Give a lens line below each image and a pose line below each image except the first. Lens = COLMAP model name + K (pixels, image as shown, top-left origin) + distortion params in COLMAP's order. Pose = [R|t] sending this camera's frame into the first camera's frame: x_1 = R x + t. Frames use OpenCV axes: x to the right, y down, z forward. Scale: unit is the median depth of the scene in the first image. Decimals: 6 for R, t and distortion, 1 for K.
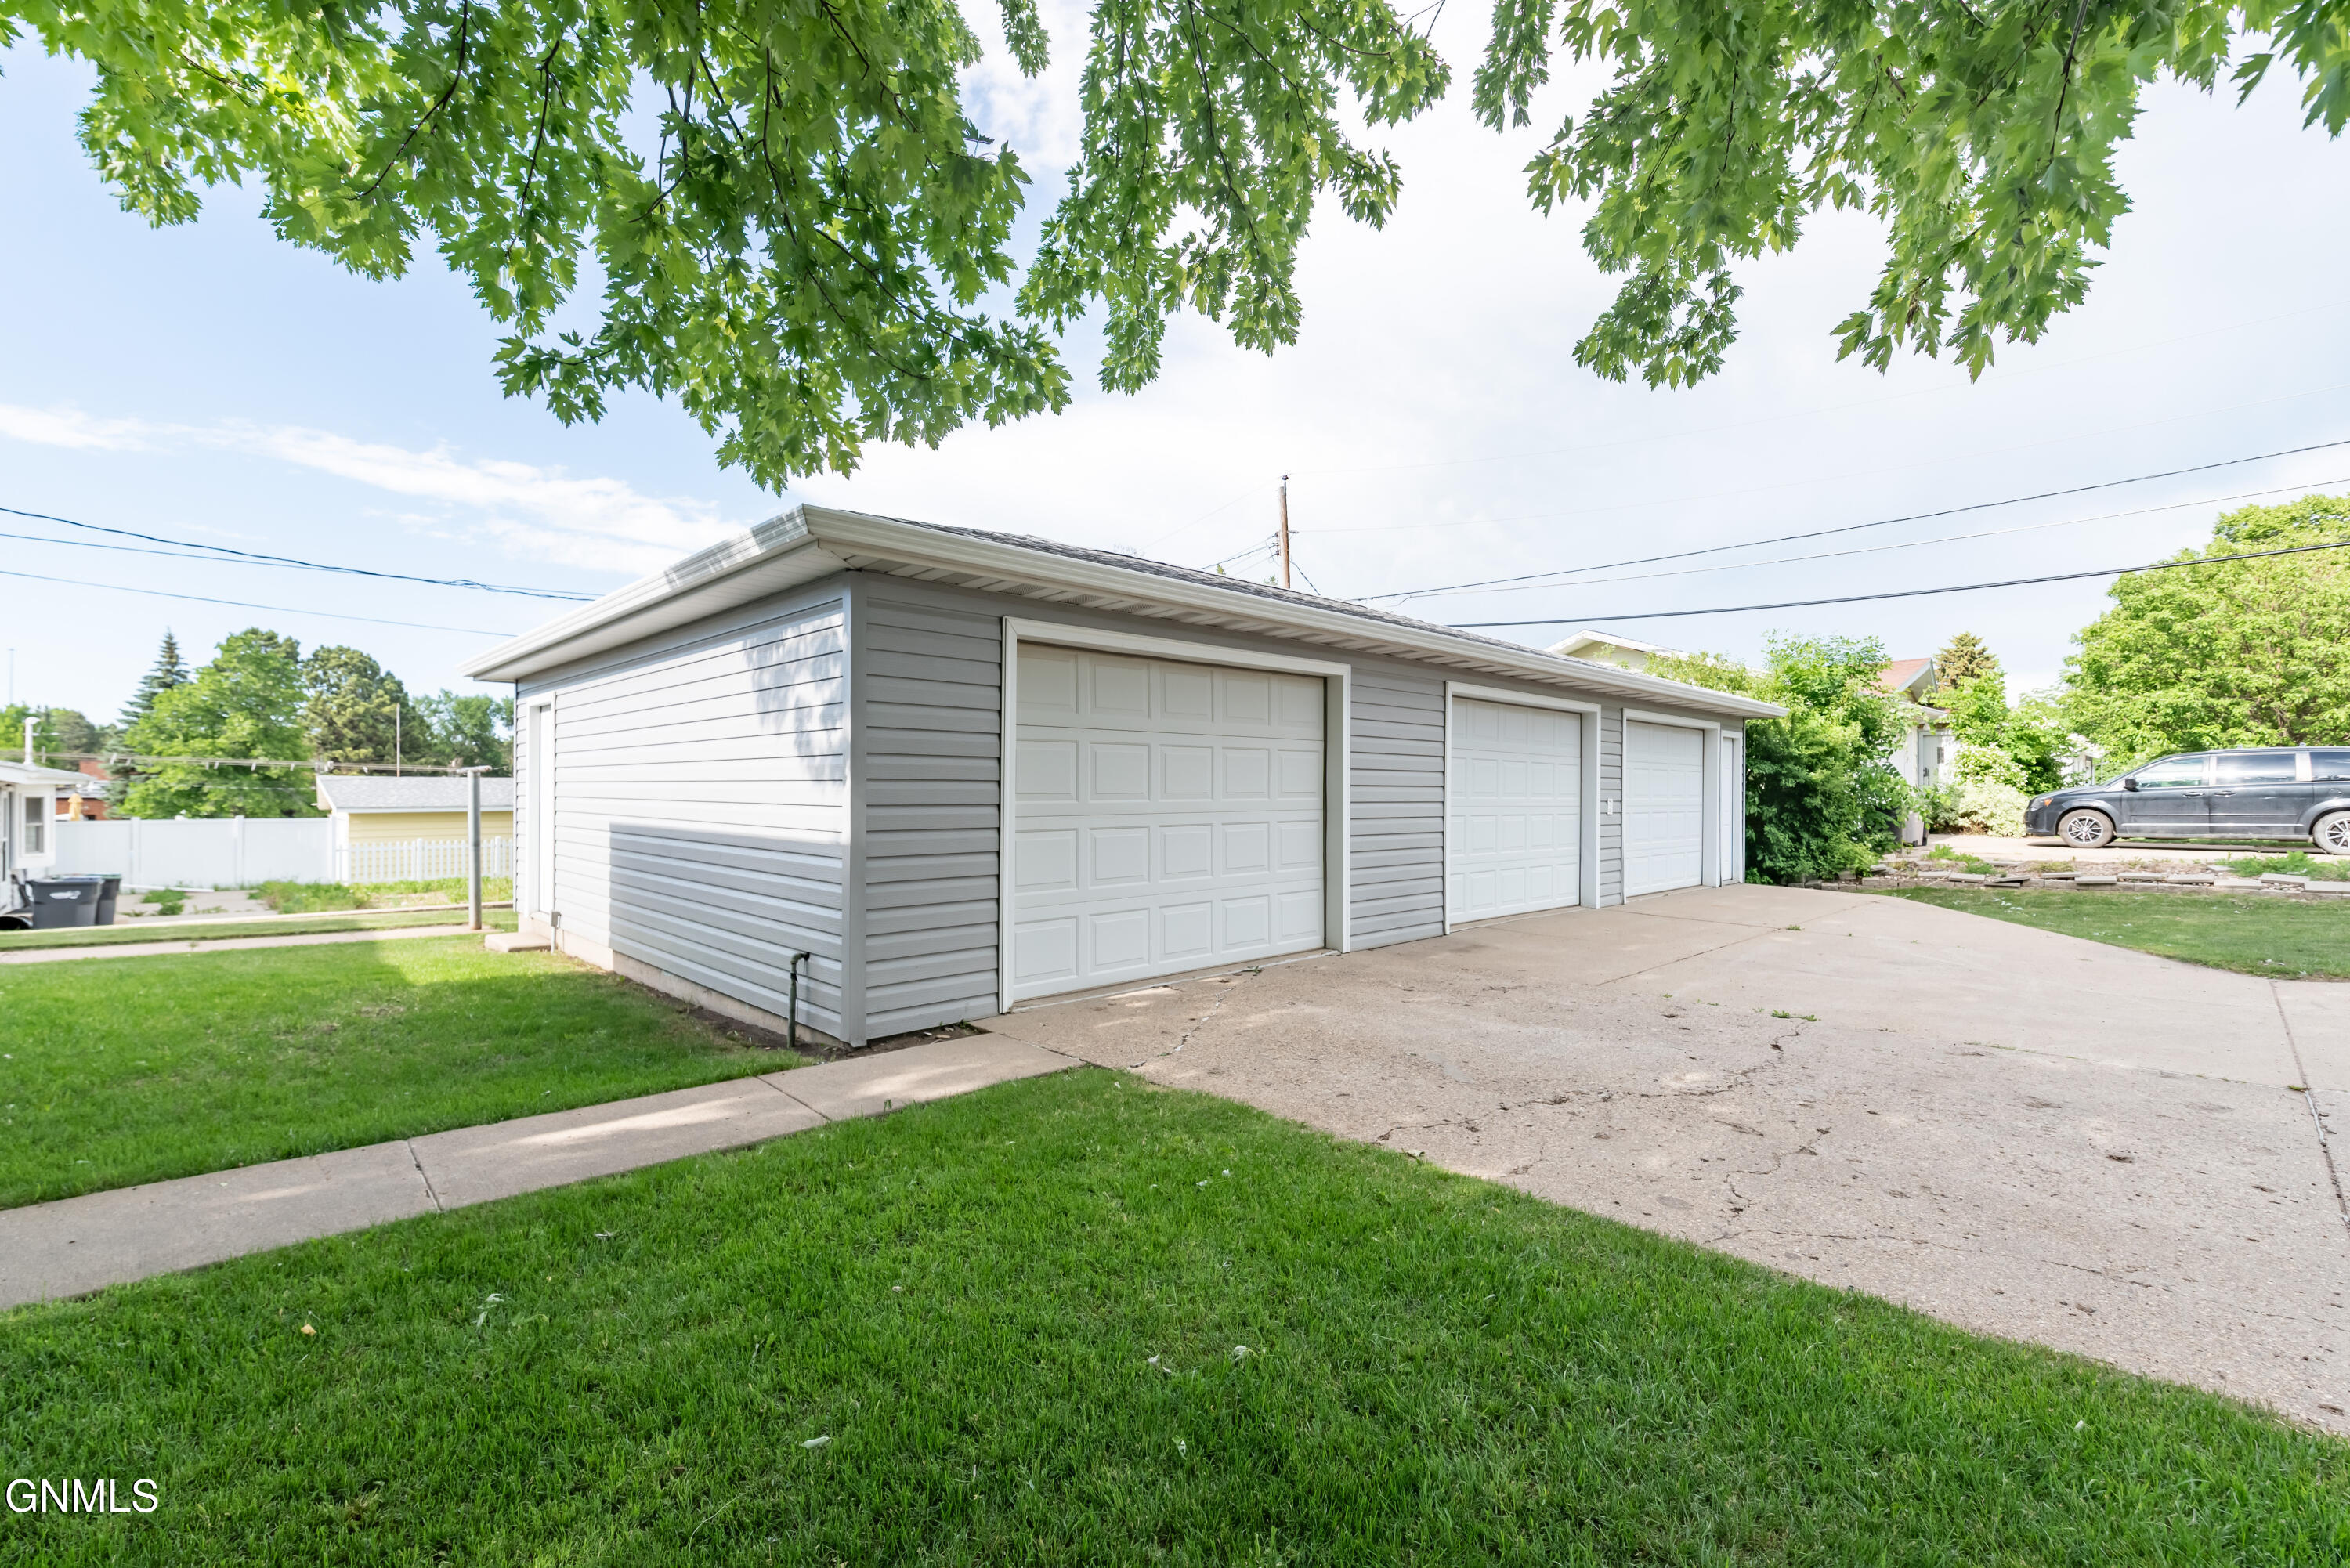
lens RADIAL K [[1009.0, 0, 1184.8], [0, 1009.0, 781.9], [0, 0, 1]] dist [-0.000539, -0.000641]
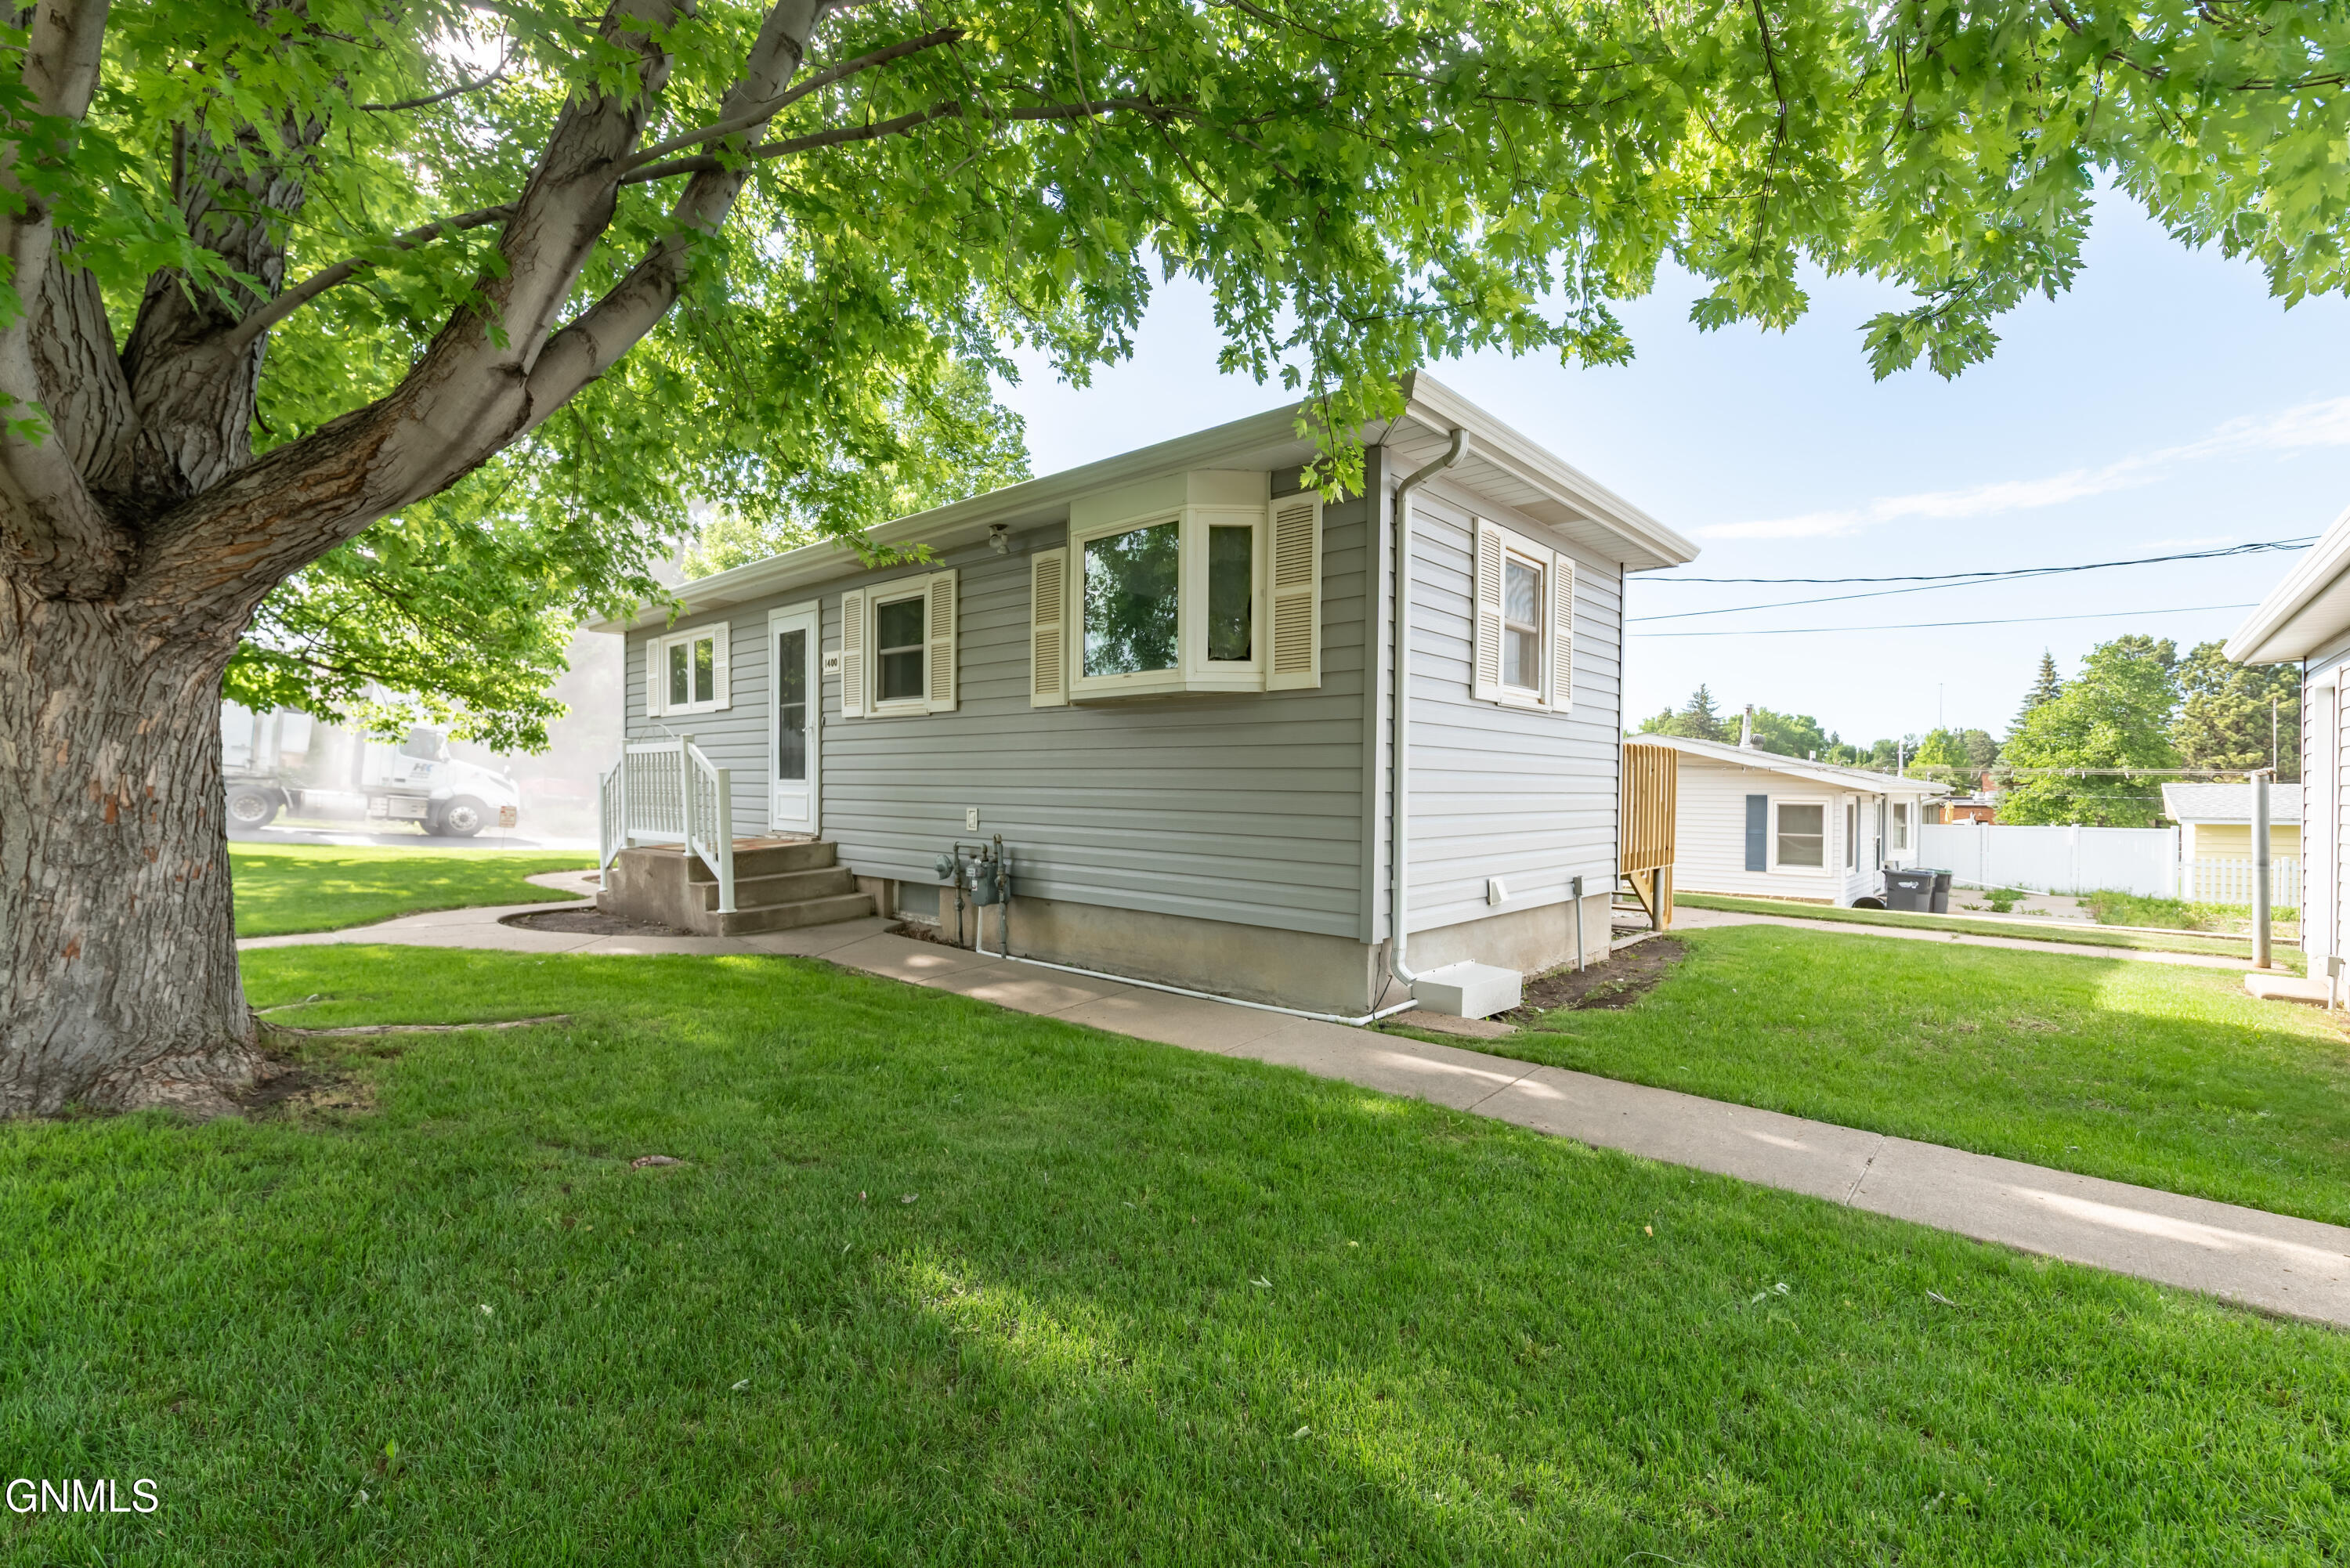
lens RADIAL K [[1009.0, 0, 1175.6], [0, 1009.0, 802.9], [0, 0, 1]] dist [-0.000539, -0.000641]
pose [[0.060131, 0.007053, -0.998166, 0.027259], [0.004273, 0.999964, 0.007323, 0.001092], [0.998181, -0.004706, 0.060099, 0.030716]]
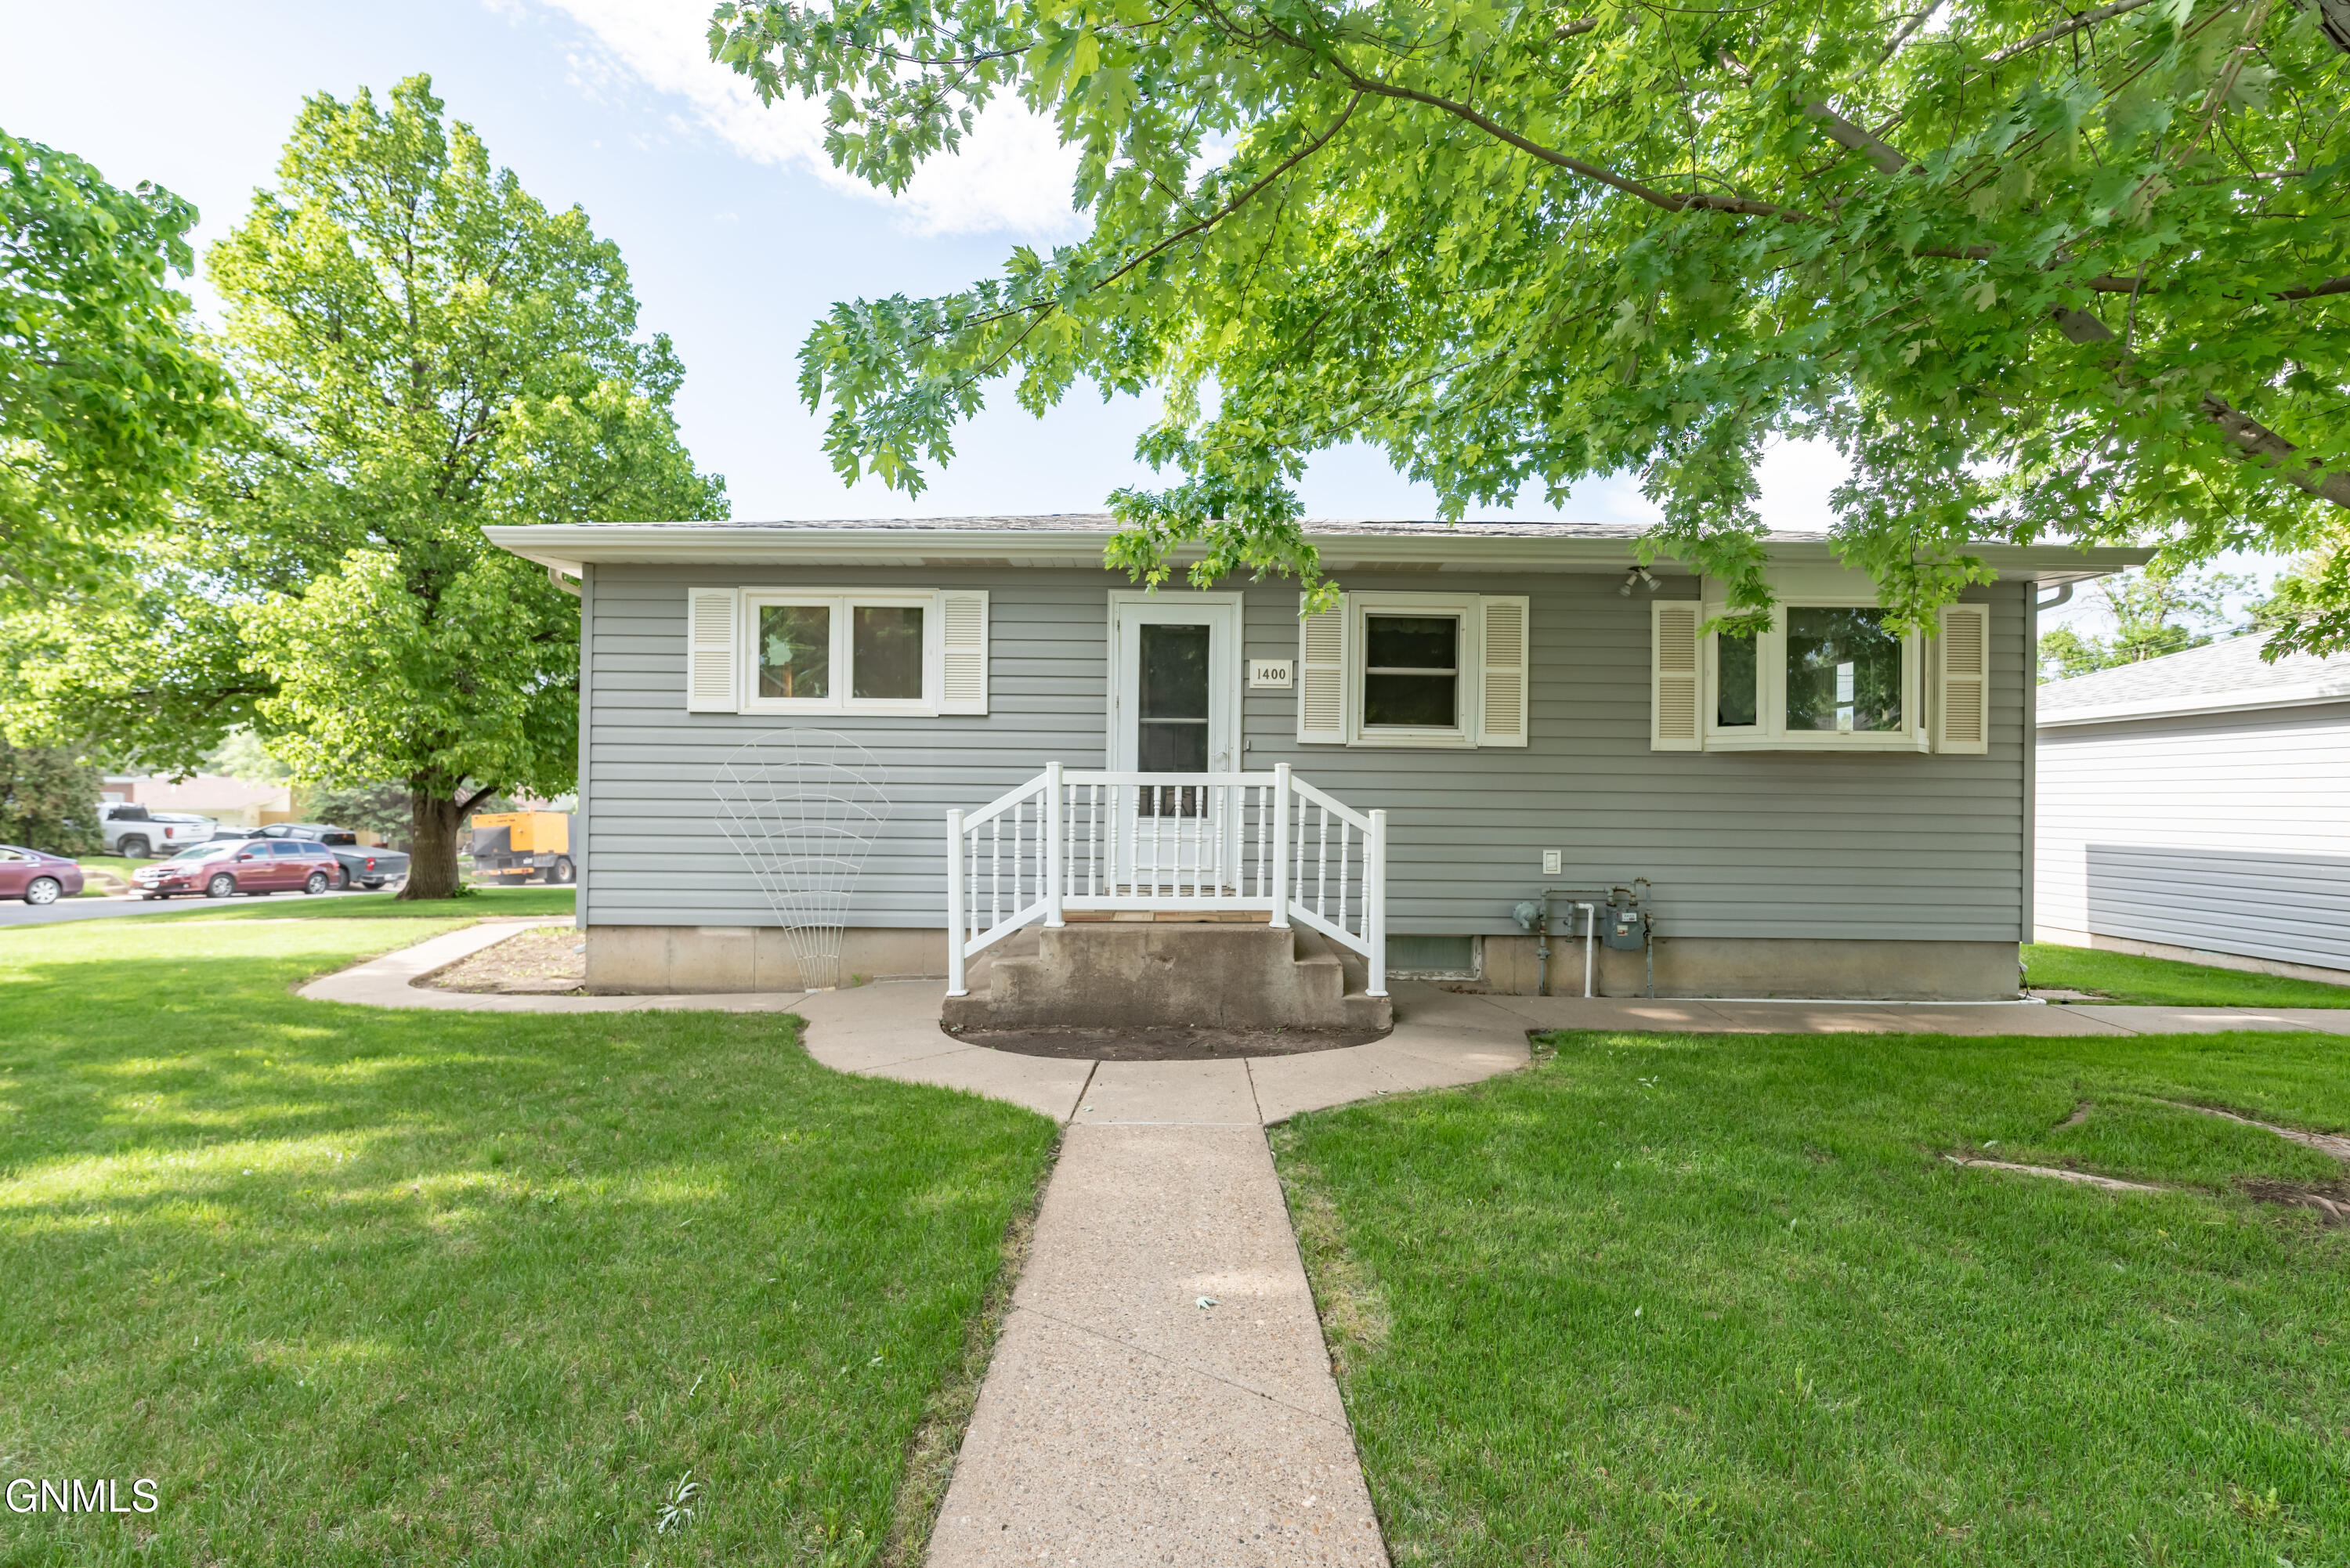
lens RADIAL K [[1009.0, 0, 1172.0], [0, 1009.0, 794.6], [0, 0, 1]] dist [-0.000539, -0.000641]
pose [[0.710710, -0.011222, -0.703396, -0.172533], [0.004910, 0.999928, -0.010993, -0.009680], [0.703468, 0.004359, 0.710713, -0.330051]]
